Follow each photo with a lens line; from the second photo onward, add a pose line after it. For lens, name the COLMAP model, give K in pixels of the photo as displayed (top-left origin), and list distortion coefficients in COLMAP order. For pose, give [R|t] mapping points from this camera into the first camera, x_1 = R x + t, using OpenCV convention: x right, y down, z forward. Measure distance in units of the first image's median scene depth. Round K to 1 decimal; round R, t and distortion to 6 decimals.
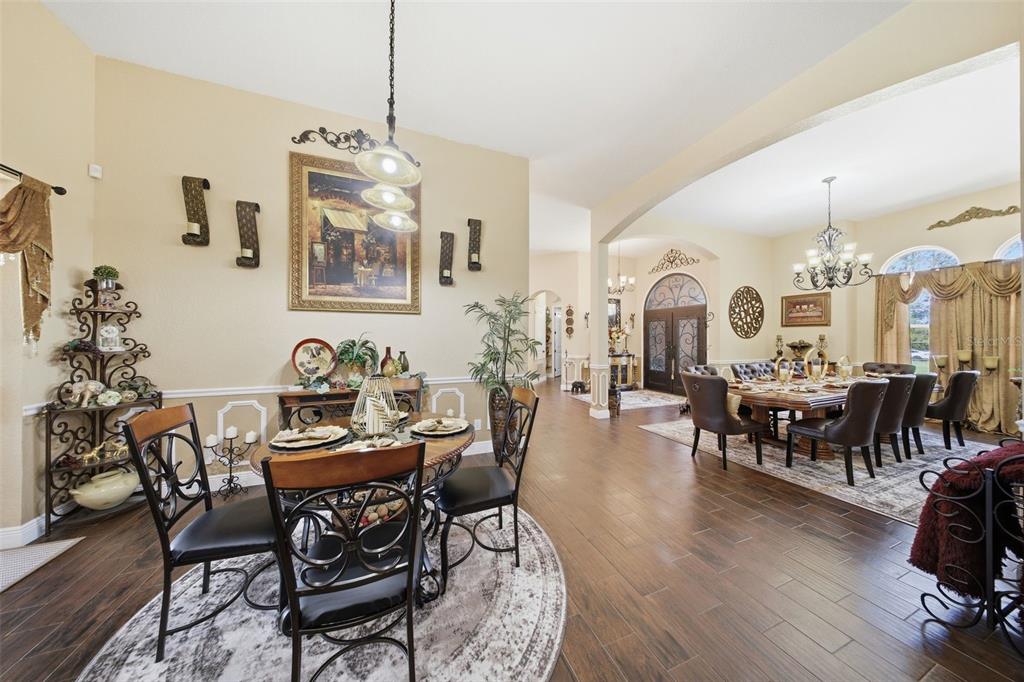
lens RADIAL K [[303.1, 0, 513.4], [0, 303.1, 338.2], [0, 0, 1]] dist [0.005359, -0.001298]
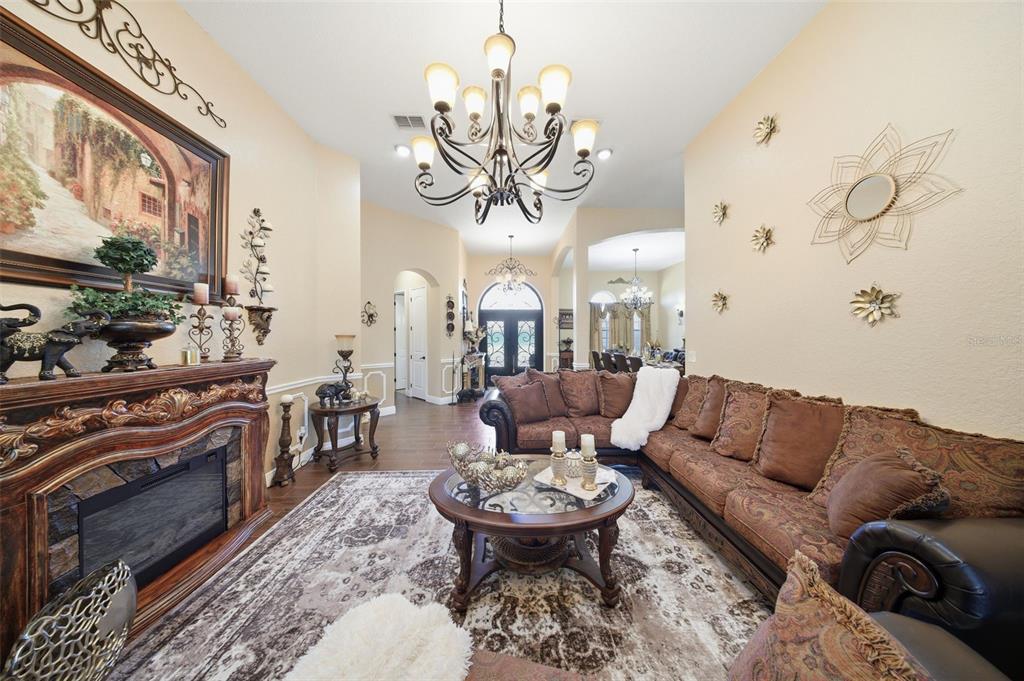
lens RADIAL K [[303.1, 0, 511.2], [0, 303.1, 336.8], [0, 0, 1]] dist [0.005359, -0.001298]
pose [[0.350717, -0.004179, 0.936472, -1.228657], [0.001662, 0.999991, 0.003840, -0.011434], [-0.936480, 0.000209, 0.350721, 1.406175]]
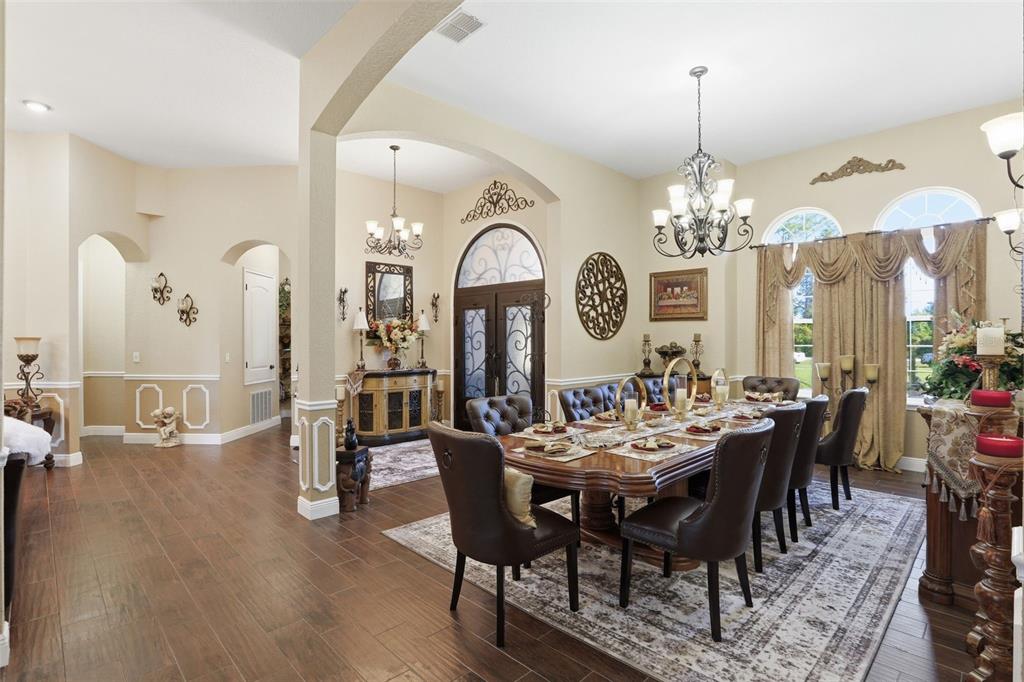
lens RADIAL K [[499.3, 0, 497.6], [0, 499.3, 343.3], [0, 0, 1]] dist [-0.012714, 0.002109]
pose [[0.925921, -0.006642, 0.377658, 0.408794], [0.003293, 0.999949, 0.009514, -0.004953], [-0.377702, -0.007566, 0.925896, 0.335151]]
